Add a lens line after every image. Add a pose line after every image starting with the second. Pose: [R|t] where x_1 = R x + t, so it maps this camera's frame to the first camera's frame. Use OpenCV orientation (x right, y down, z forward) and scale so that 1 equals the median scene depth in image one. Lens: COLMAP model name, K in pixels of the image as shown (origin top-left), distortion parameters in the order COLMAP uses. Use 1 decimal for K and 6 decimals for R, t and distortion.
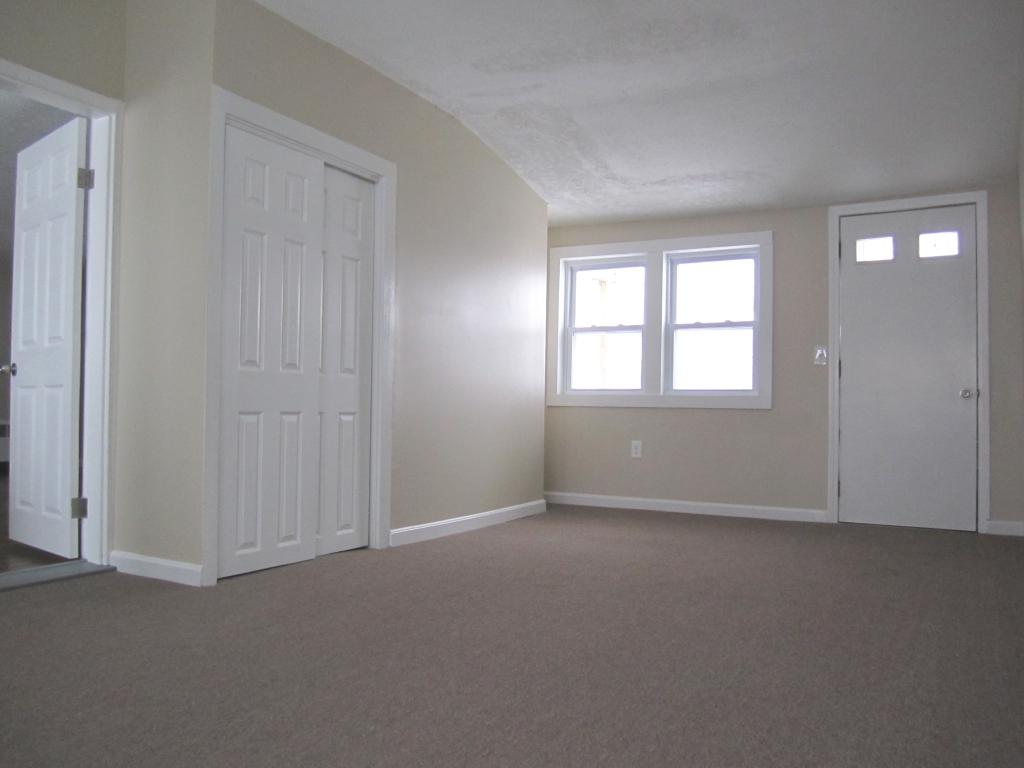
lens RADIAL K [[845.7, 0, 505.4], [0, 845.7, 387.2], [0, 0, 1]] dist [-0.066788, 0.032744]
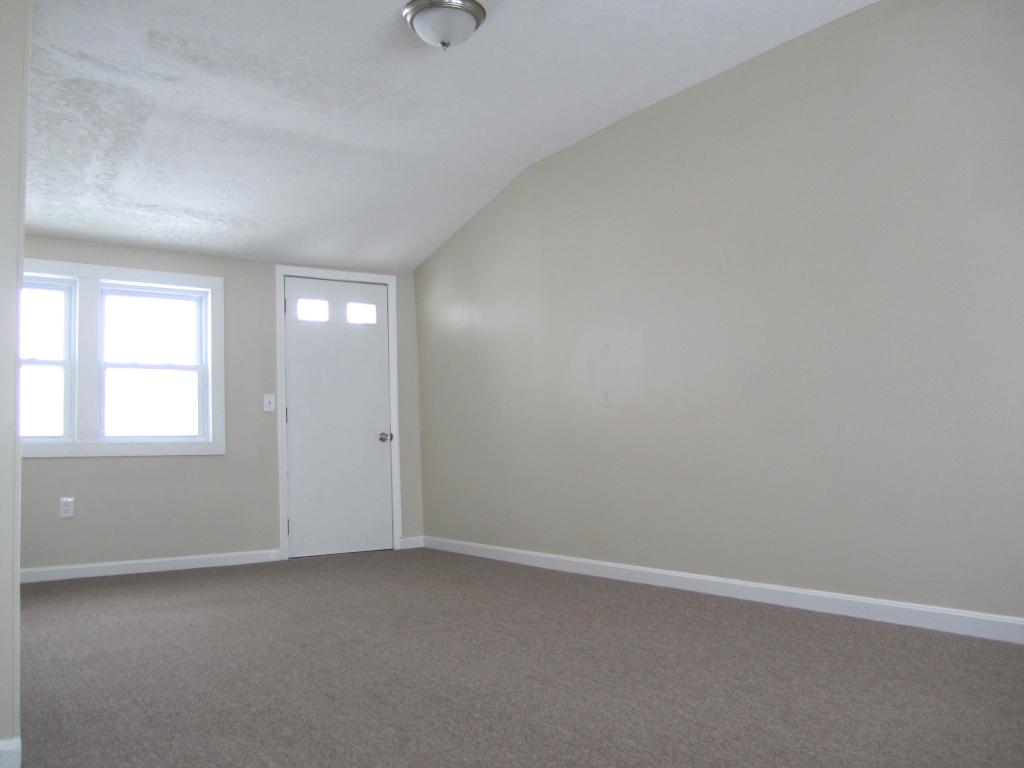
lens RADIAL K [[845.7, 0, 504.9], [0, 845.7, 386.8], [0, 0, 1]] dist [-0.066788, 0.032744]
pose [[0.428441, 0.045585, 0.902419, -0.461760], [0.007590, 0.998510, -0.054042, 0.001814], [-0.903538, 0.030003, 0.427456, 0.278166]]
